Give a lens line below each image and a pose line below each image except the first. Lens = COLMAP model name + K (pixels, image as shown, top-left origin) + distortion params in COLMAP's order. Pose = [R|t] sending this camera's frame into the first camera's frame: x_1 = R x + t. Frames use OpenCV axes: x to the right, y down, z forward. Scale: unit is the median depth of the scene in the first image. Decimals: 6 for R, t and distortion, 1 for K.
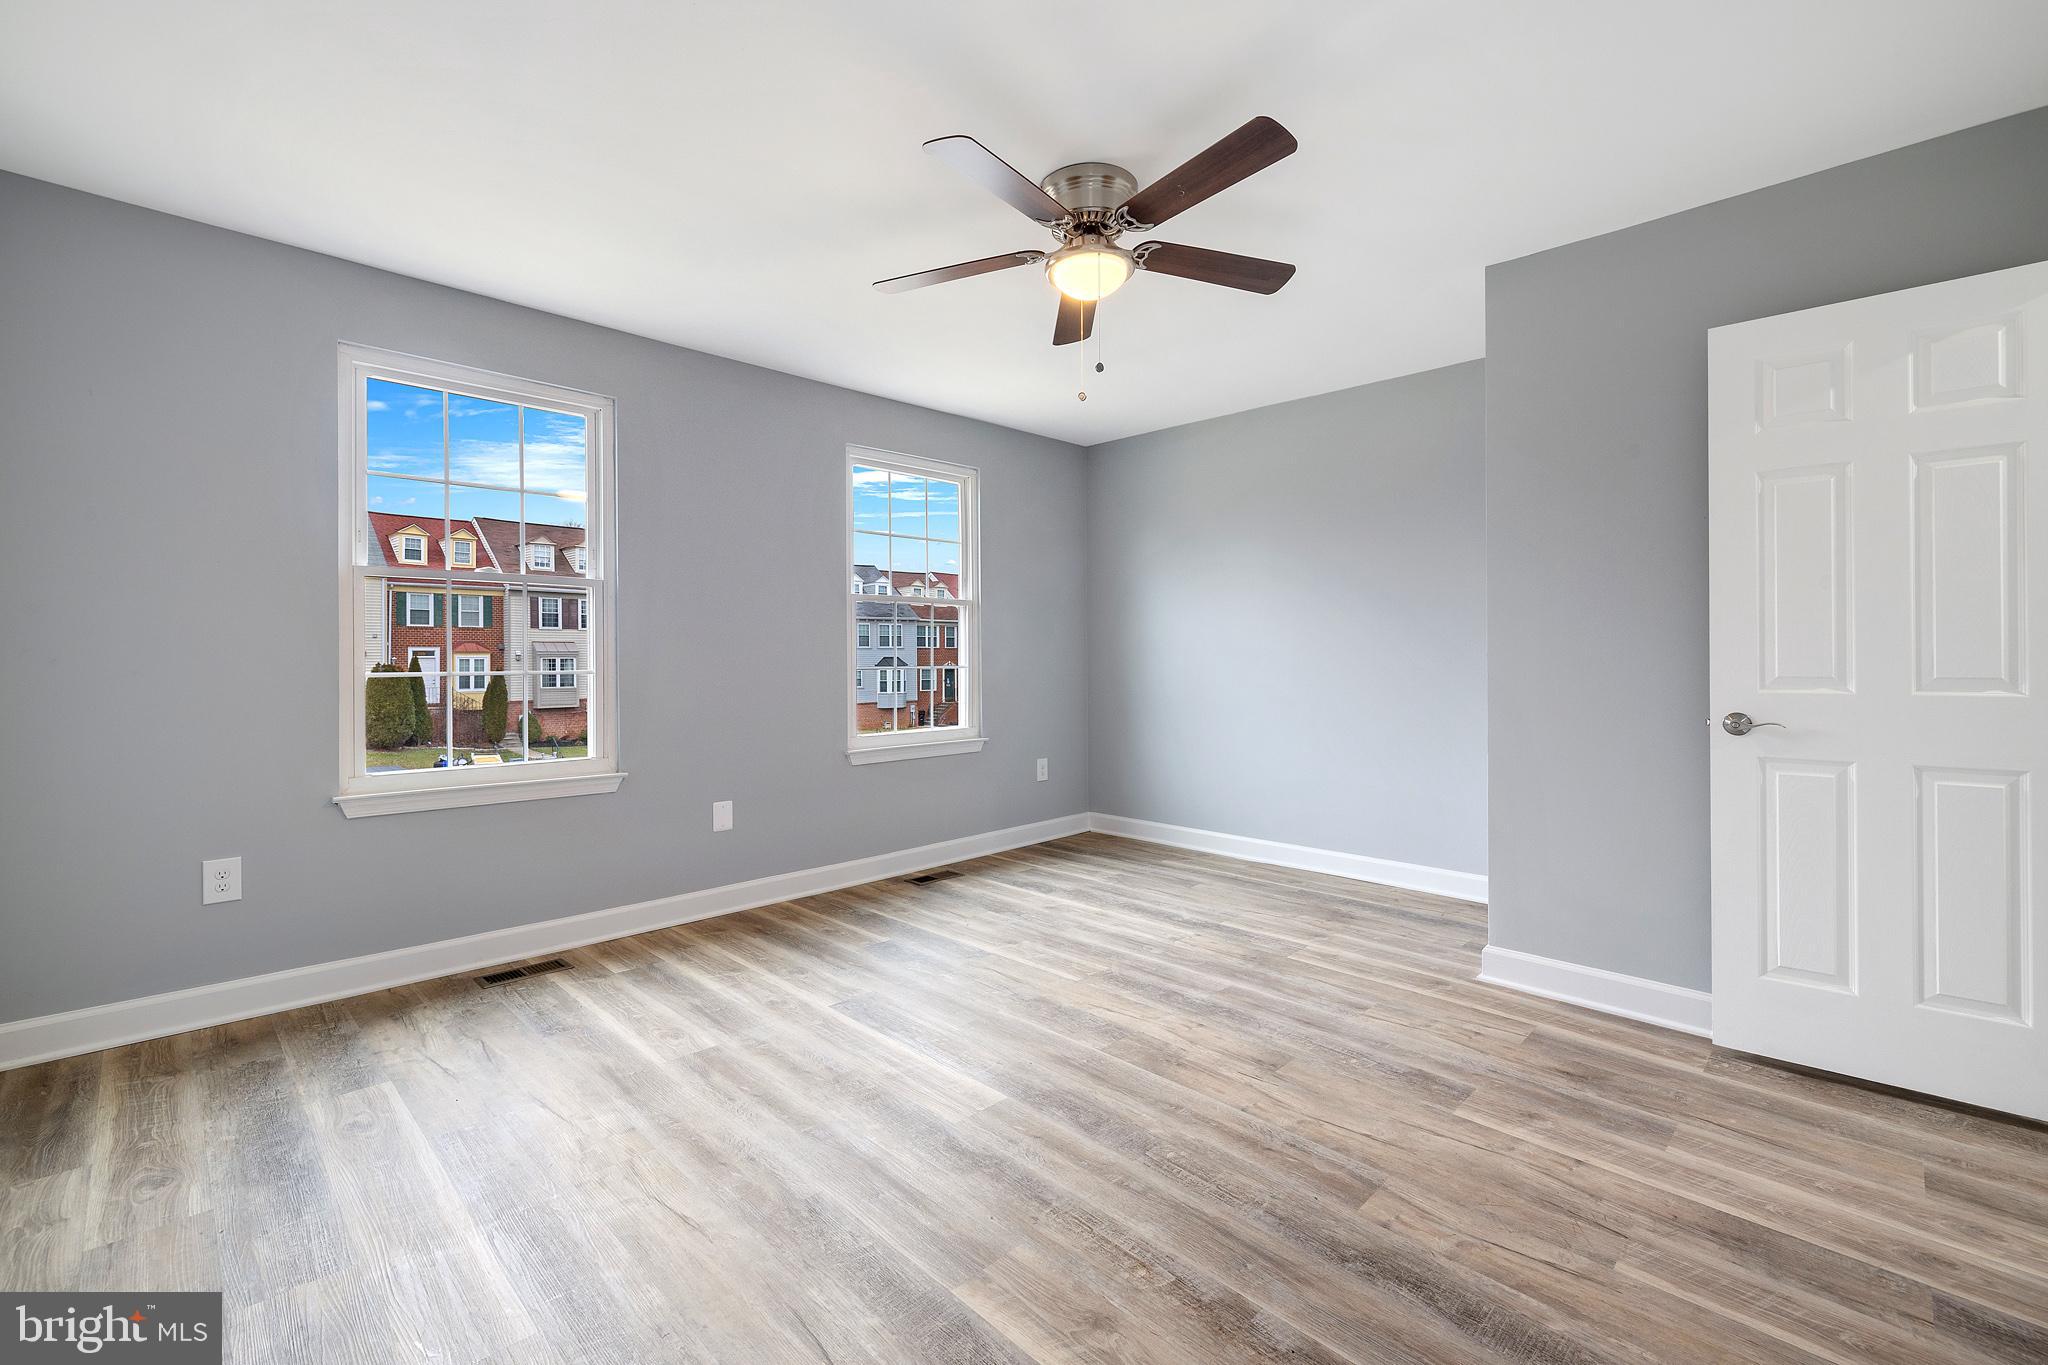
lens RADIAL K [[871.2, 0, 1017.4], [0, 871.2, 659.6], [0, 0, 1]] dist [-0.000437, -0.000195]
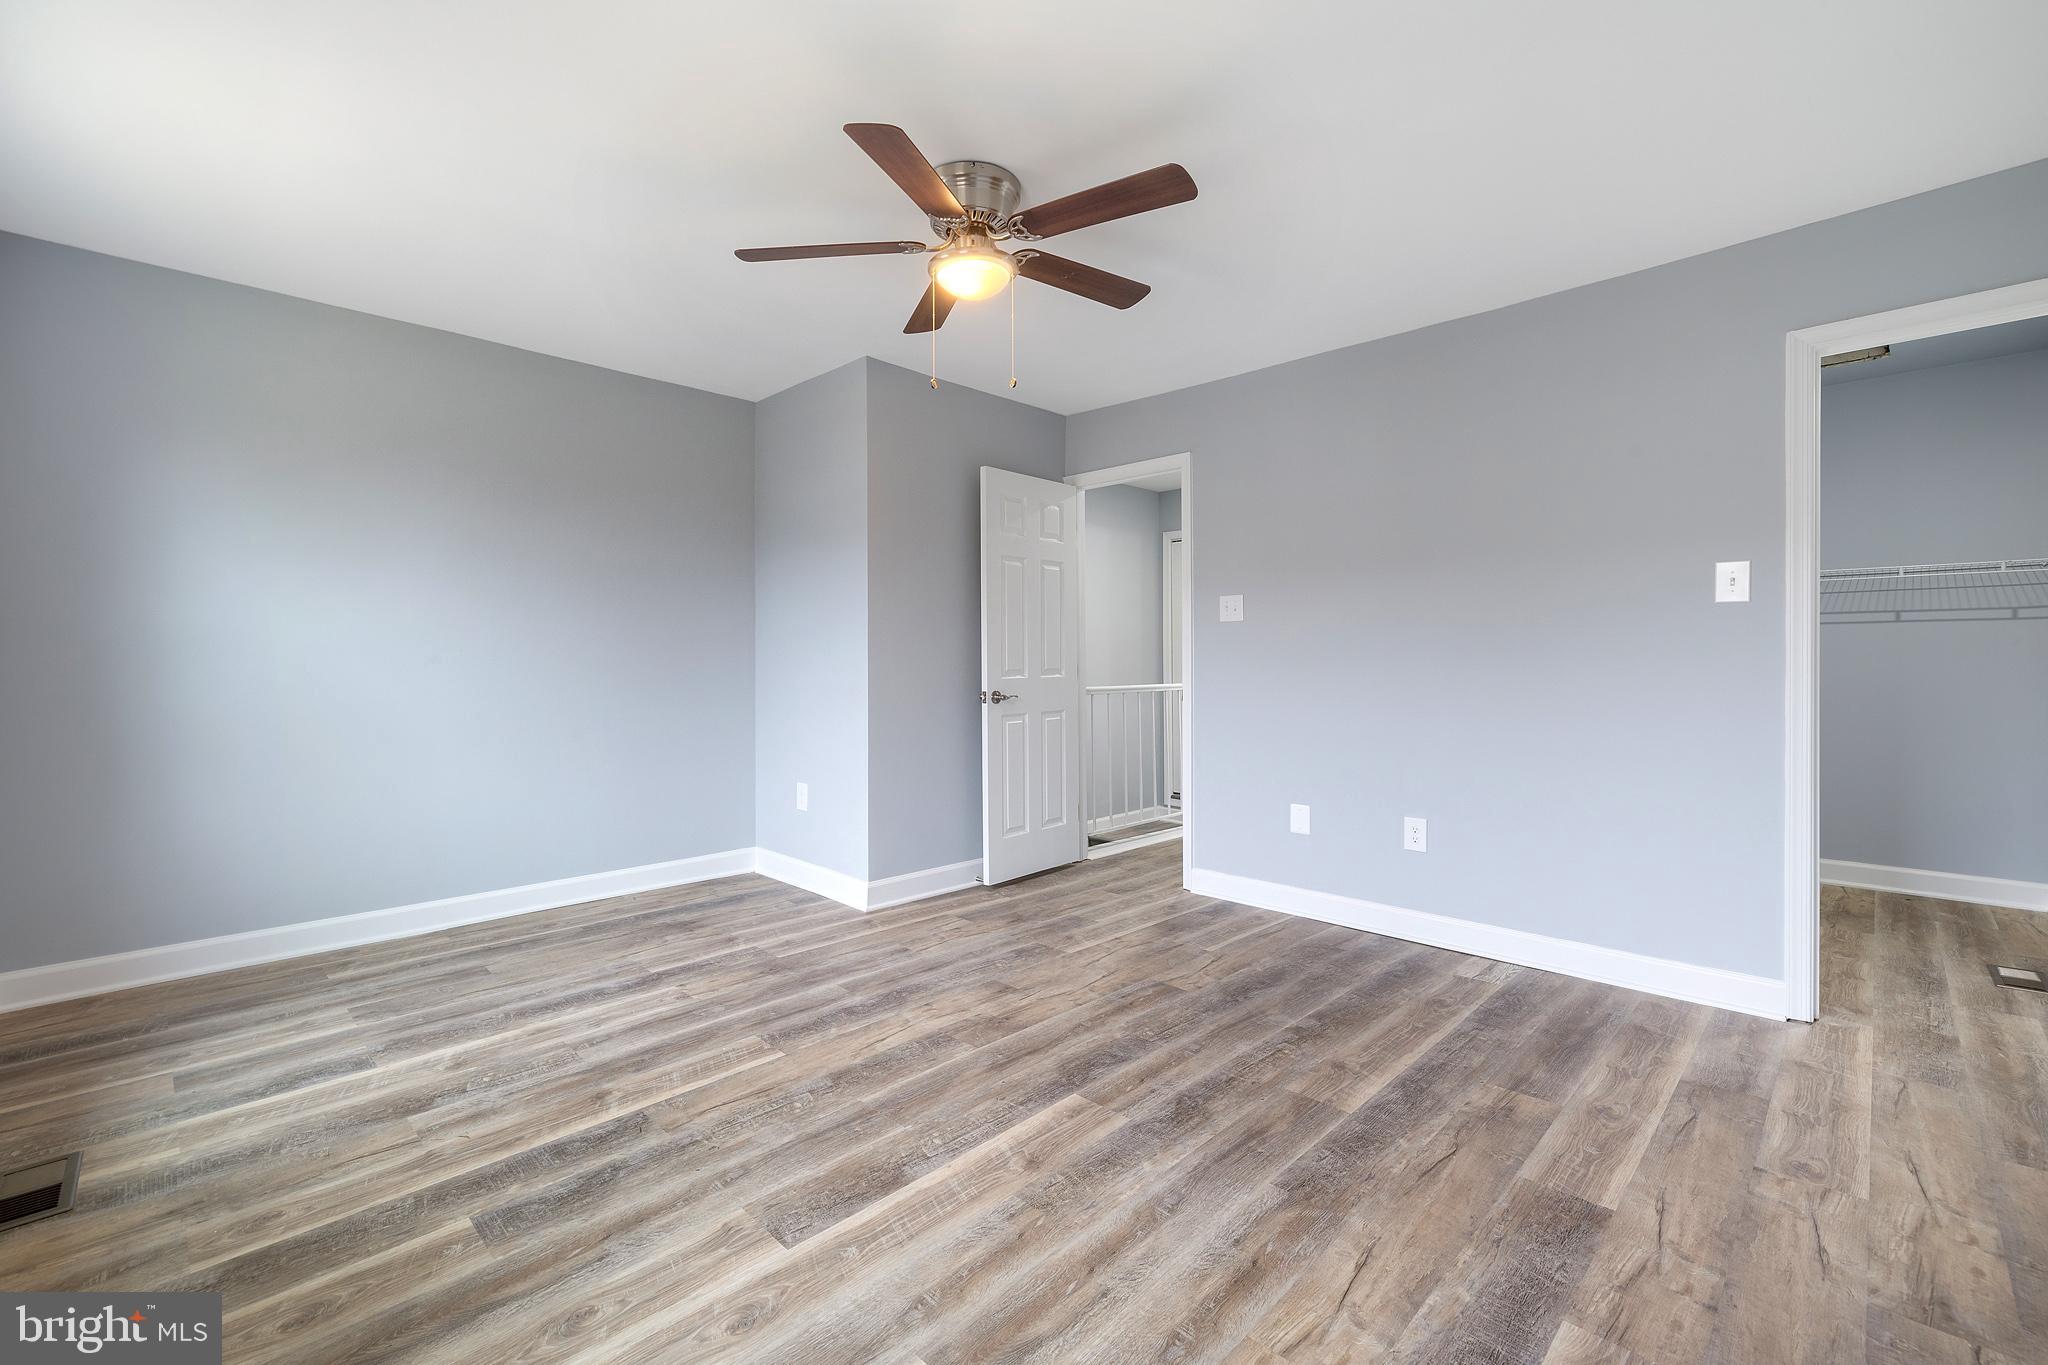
lens RADIAL K [[871.2, 0, 1017.4], [0, 871.2, 659.6], [0, 0, 1]] dist [-0.000437, -0.000195]
pose [[-0.003917, 0.000317, 0.999992, -0.893607], [0.003355, 0.999994, -0.000304, -0.000435], [-0.999987, 0.003354, -0.003918, 0.936157]]
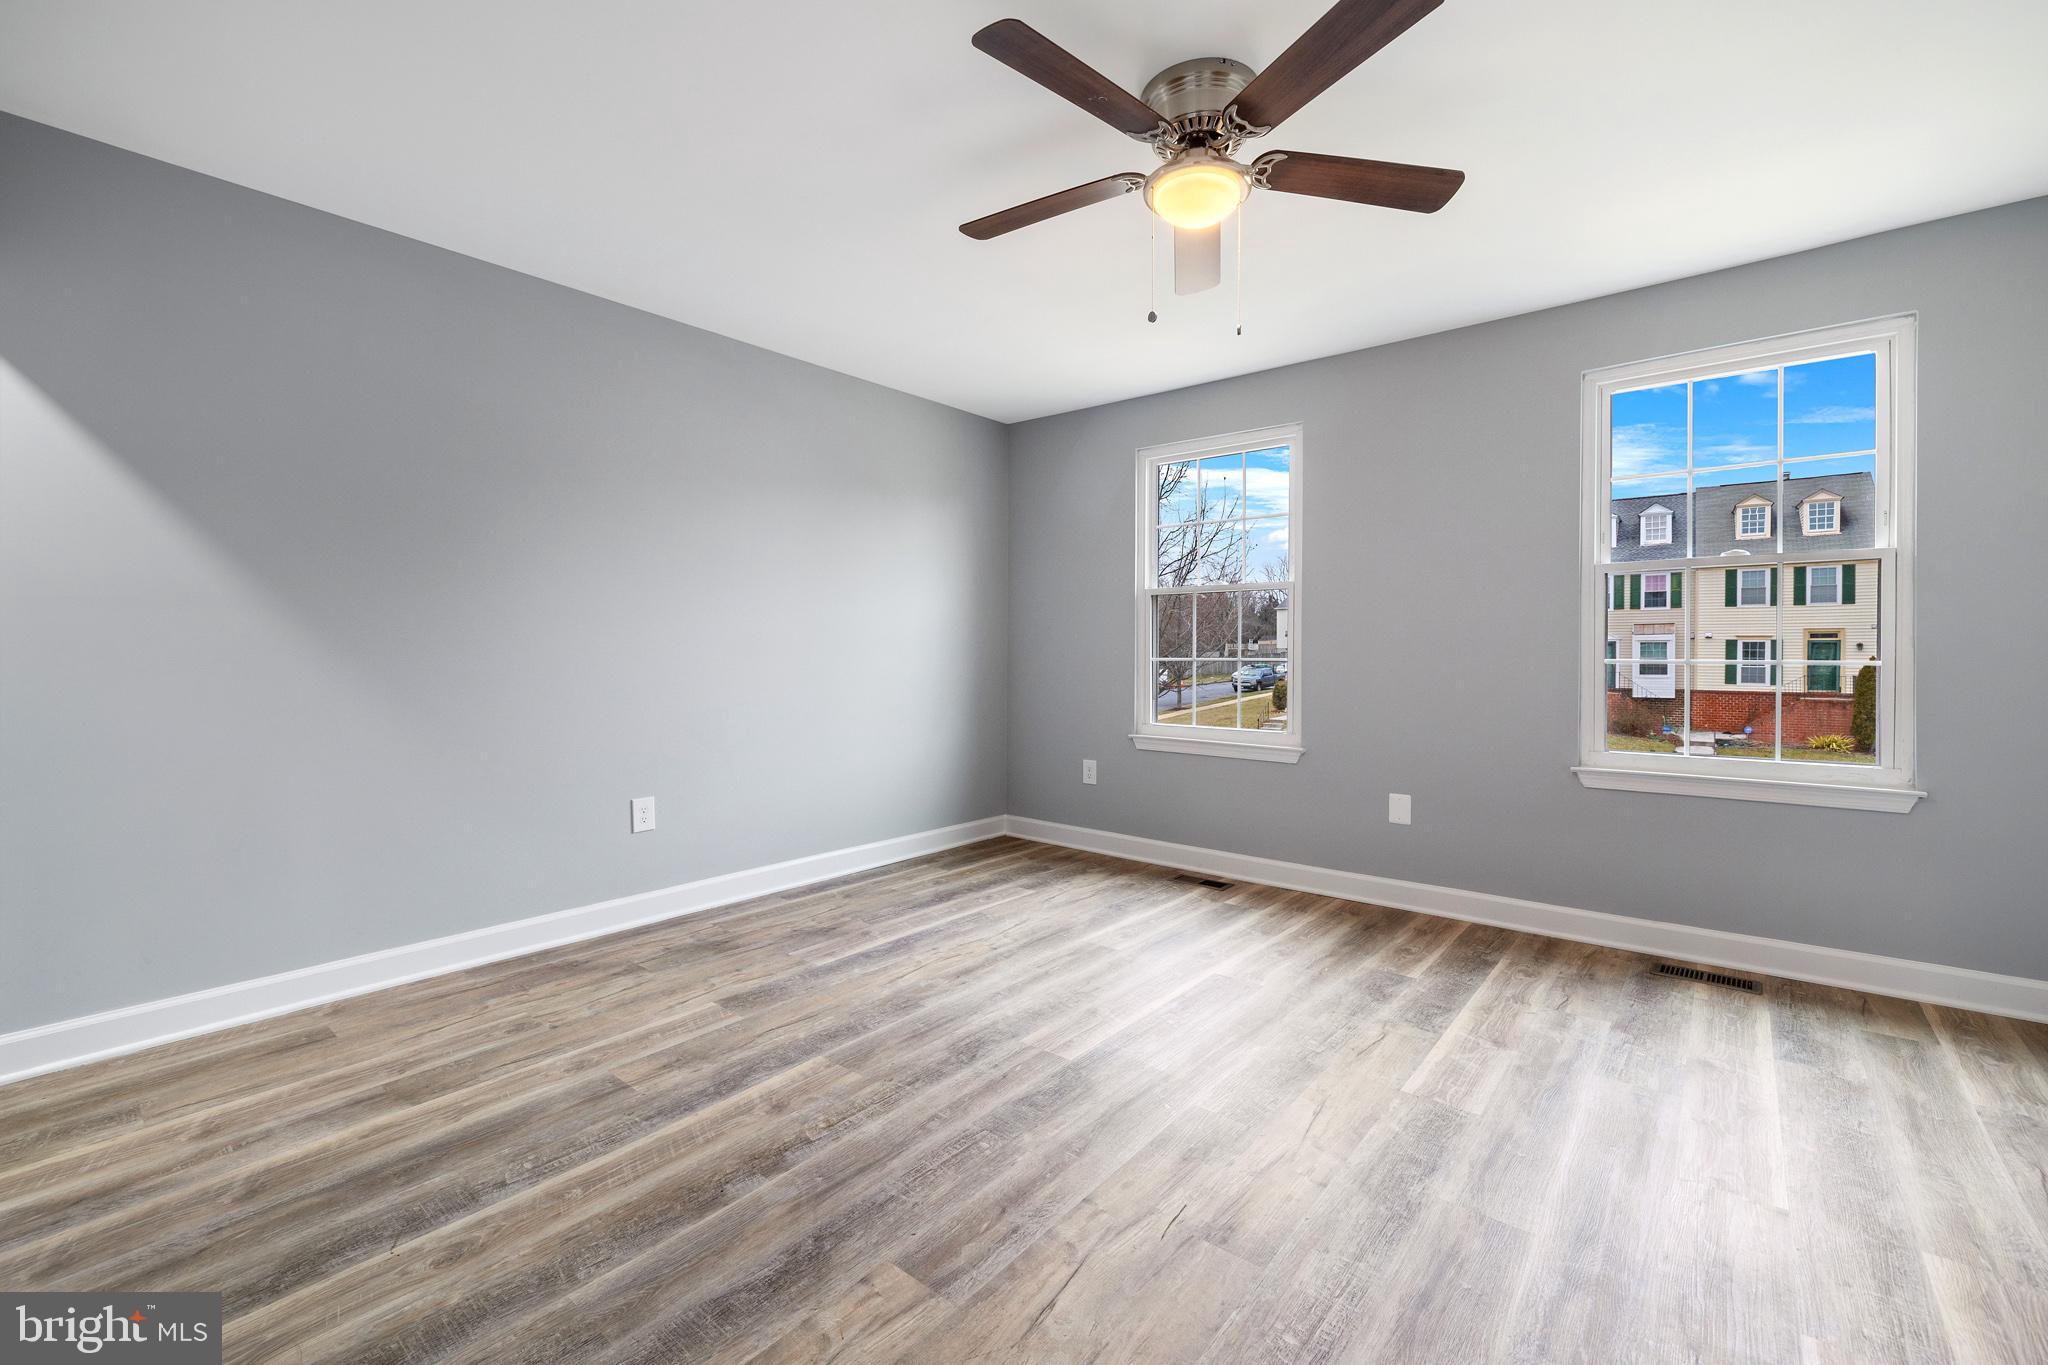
lens RADIAL K [[871.2, 0, 1017.4], [0, 871.2, 659.6], [0, 0, 1]] dist [-0.000437, -0.000195]
pose [[0.089938, 0.012694, -0.995866, 0.899524], [-0.004177, 0.999915, 0.012368, 0.003534], [0.995939, 0.003048, 0.089984, 0.735258]]
